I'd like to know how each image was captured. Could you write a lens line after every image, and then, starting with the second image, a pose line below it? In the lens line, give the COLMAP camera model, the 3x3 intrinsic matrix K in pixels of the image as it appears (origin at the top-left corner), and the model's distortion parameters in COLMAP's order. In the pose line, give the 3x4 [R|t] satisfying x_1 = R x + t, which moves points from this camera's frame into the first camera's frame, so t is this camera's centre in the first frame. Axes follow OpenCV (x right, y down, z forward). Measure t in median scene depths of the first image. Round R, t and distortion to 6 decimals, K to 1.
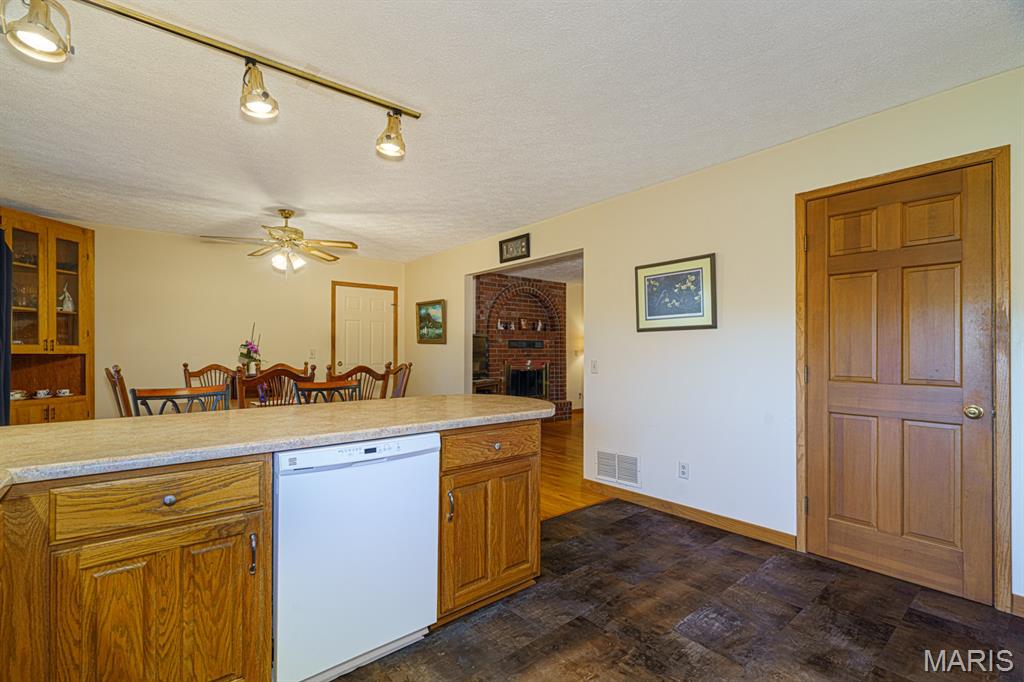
lens RADIAL K [[466.3, 0, 512.7], [0, 466.3, 347.6], [0, 0, 1]] dist [-0.003713, 0.001621]
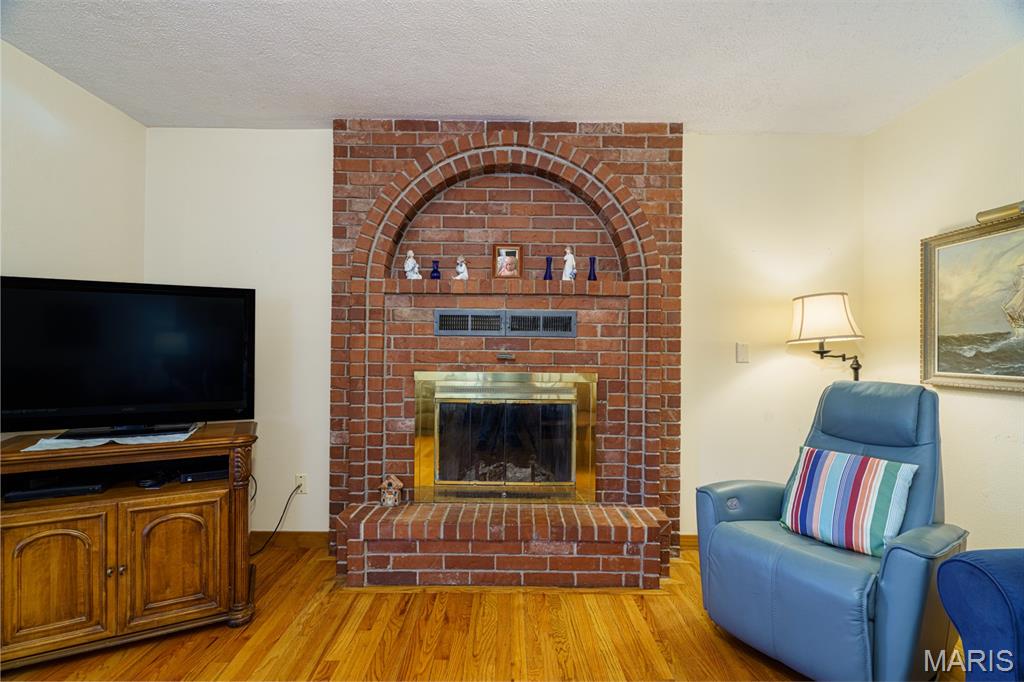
lens RADIAL K [[466.3, 0, 513.9], [0, 466.3, 344.7], [0, 0, 1]] dist [-0.003713, 0.001621]
pose [[0.769733, 0.003565, -0.638356, 0.235460], [-0.004835, 0.999988, -0.000246, 0.007924], [0.638348, 0.003275, 0.769741, 0.726156]]
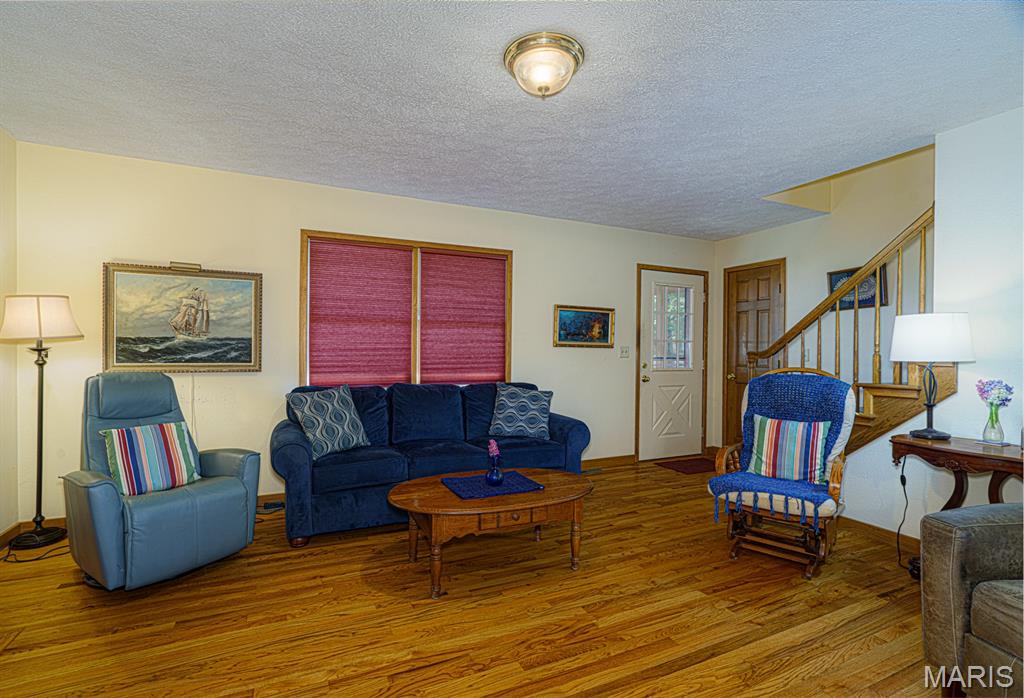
lens RADIAL K [[475.1, 0, 499.0], [0, 475.1, 353.0], [0, 0, 1]] dist [-0.001244, 0.000662]
pose [[0.272230, -0.002392, 0.962229, -0.029288], [-0.014970, 0.999865, 0.006721, 0.007156], [-0.962116, -0.016234, 0.272158, 0.697852]]
